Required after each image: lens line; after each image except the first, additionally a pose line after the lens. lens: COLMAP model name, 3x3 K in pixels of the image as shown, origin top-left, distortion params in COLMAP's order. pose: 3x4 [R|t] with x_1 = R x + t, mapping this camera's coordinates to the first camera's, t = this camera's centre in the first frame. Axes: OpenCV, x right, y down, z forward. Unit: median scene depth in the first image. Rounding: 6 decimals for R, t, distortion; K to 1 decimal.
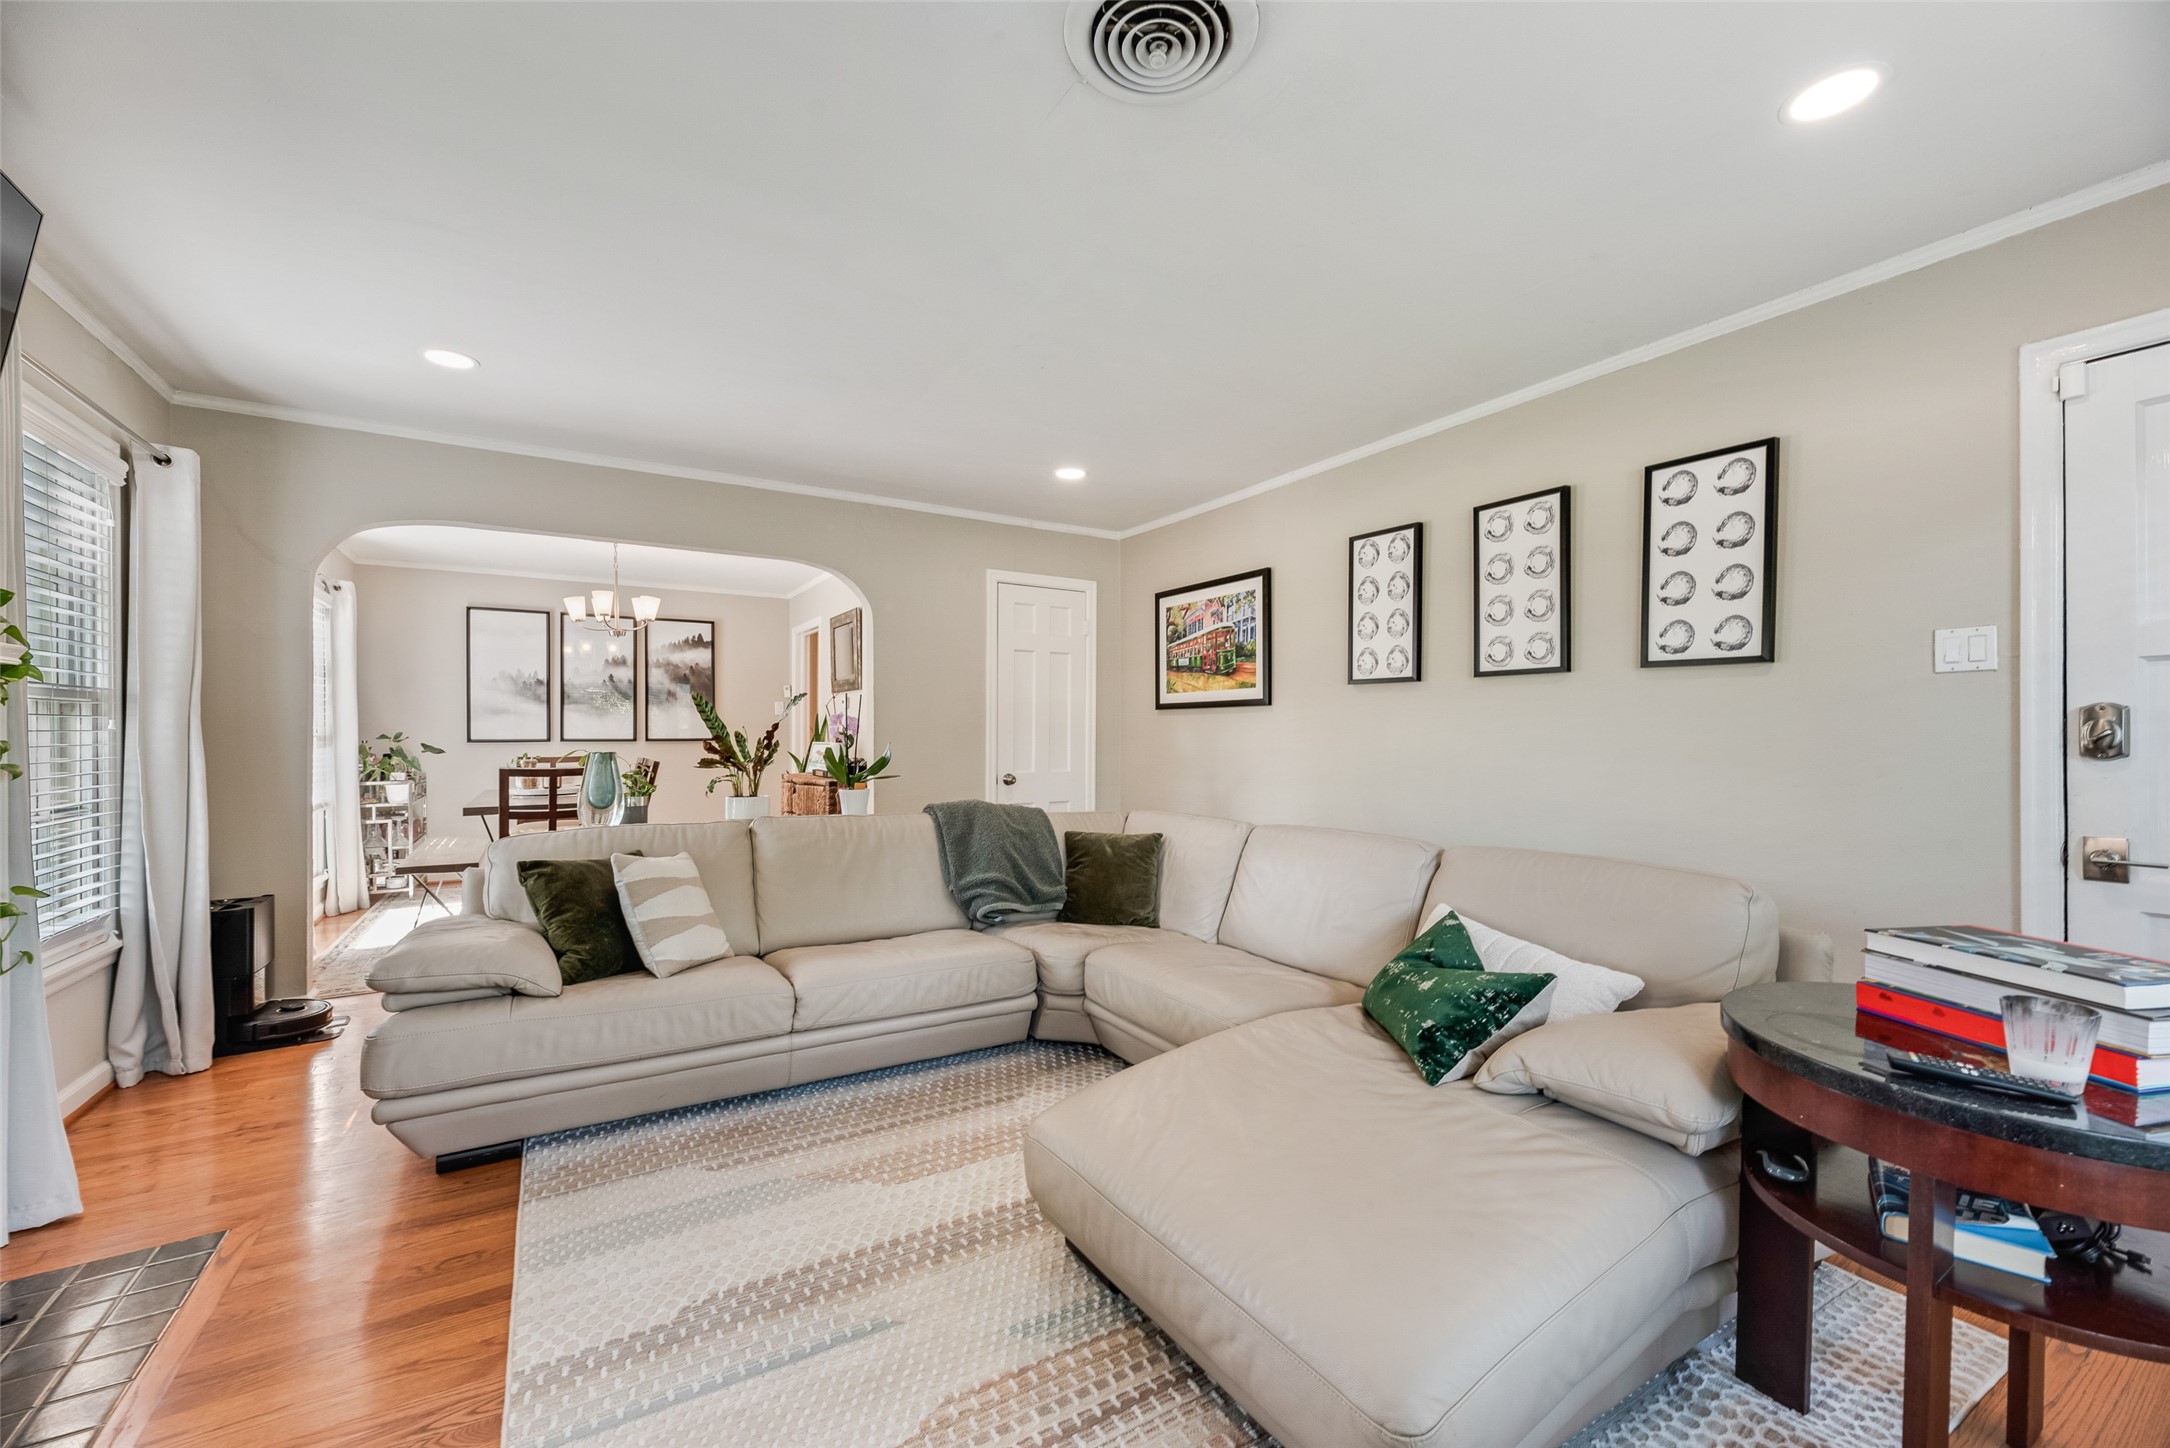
lens RADIAL K [[866.4, 0, 1081.4], [0, 866.4, 729.8], [0, 0, 1]] dist [0.002167, -0.000176]
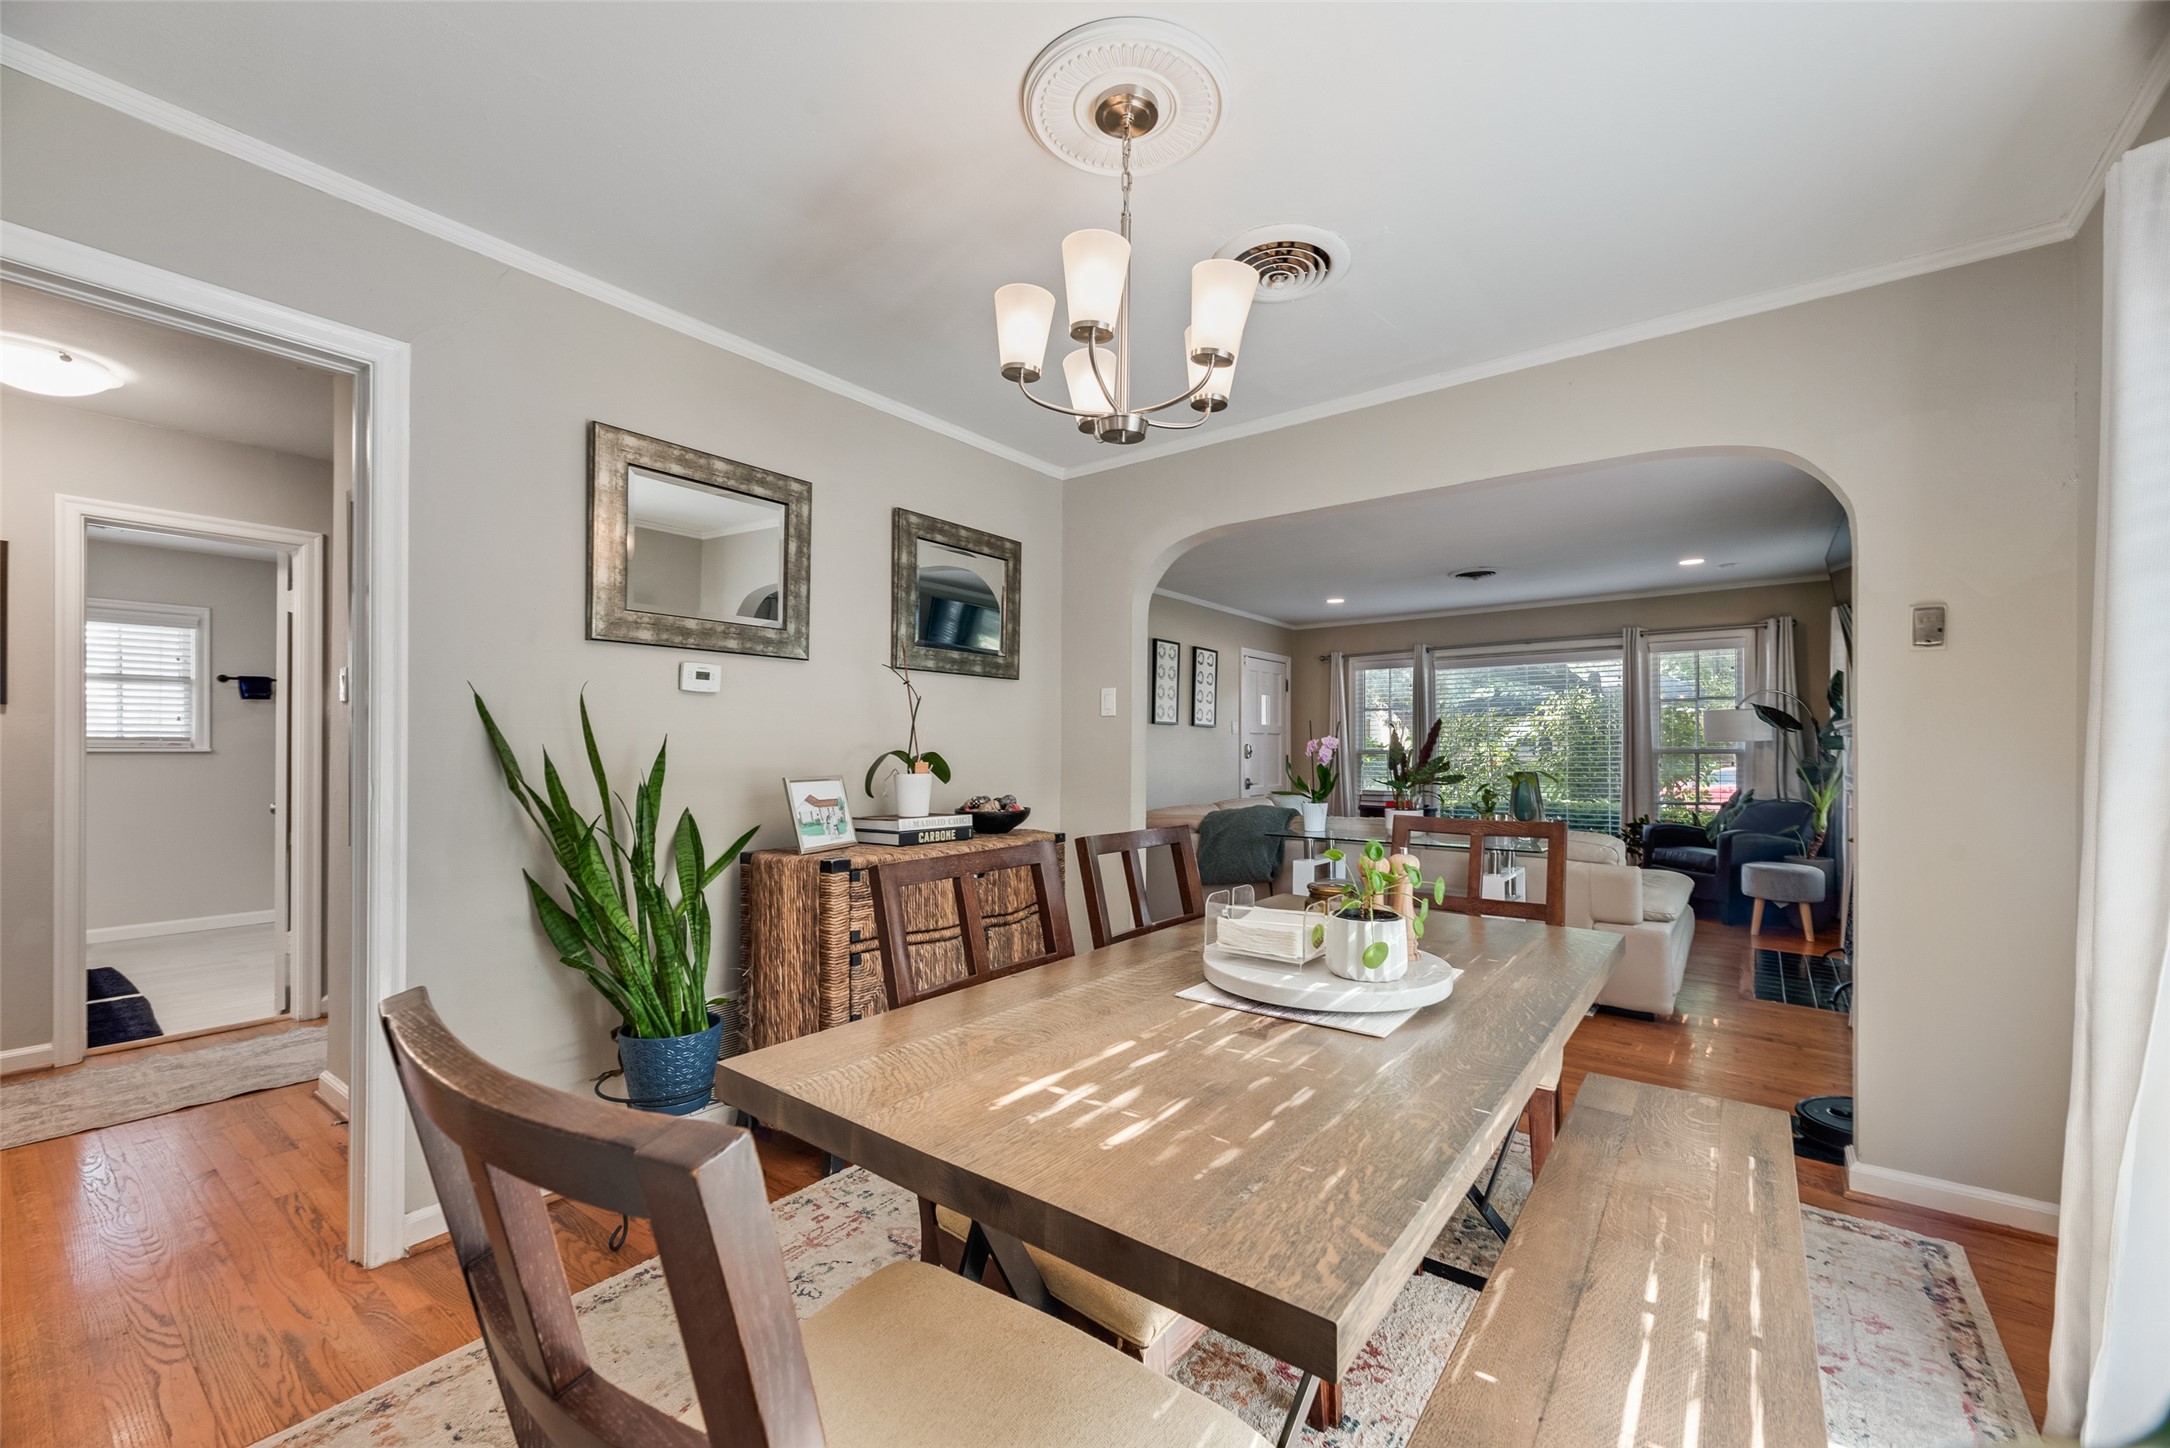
lens RADIAL K [[883.8, 0, 1062.3], [0, 883.8, 750.6], [0, 0, 1]] dist [0.001292, 0.000098]
pose [[-0.348063, -0.004360, 0.937461, -1.260441], [-0.008381, 0.999964, 0.001539, 0.000188], [-0.937434, -0.007321, -0.348087, 1.746272]]
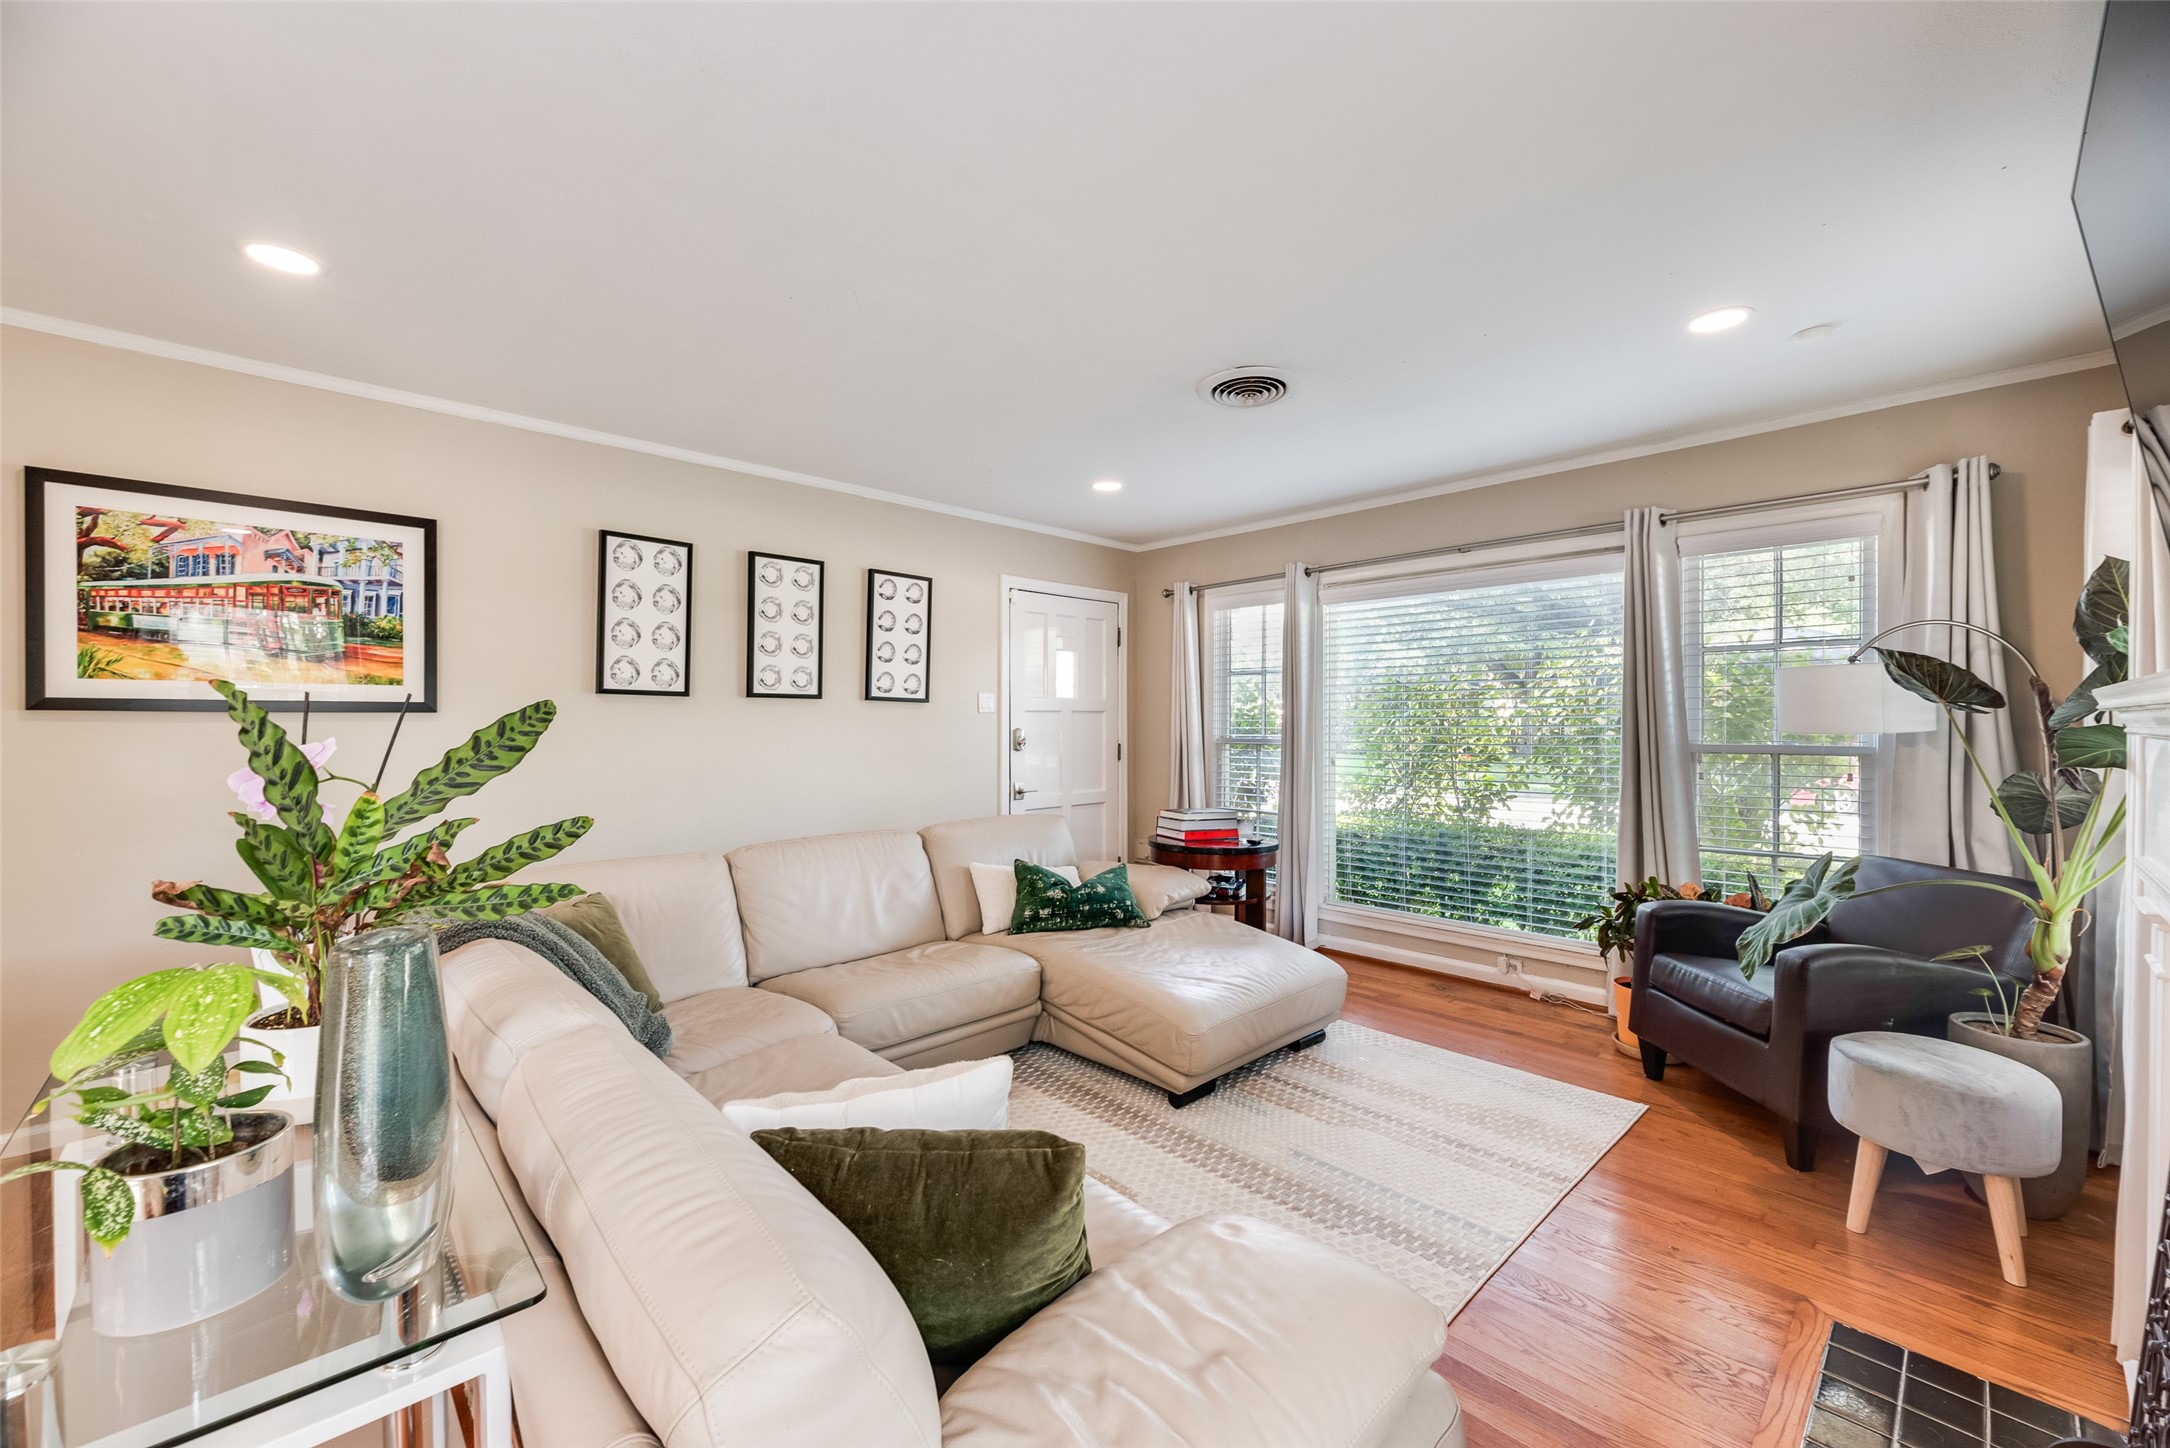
lens RADIAL K [[866.4, 0, 1081.4], [0, 866.4, 729.8], [0, 0, 1]] dist [0.002167, -0.000176]
pose [[-0.210634, -0.013760, 0.977468, -0.713225], [-0.009314, 0.999884, 0.012068, -0.032108], [-0.977521, -0.006562, -0.210738, 0.742907]]
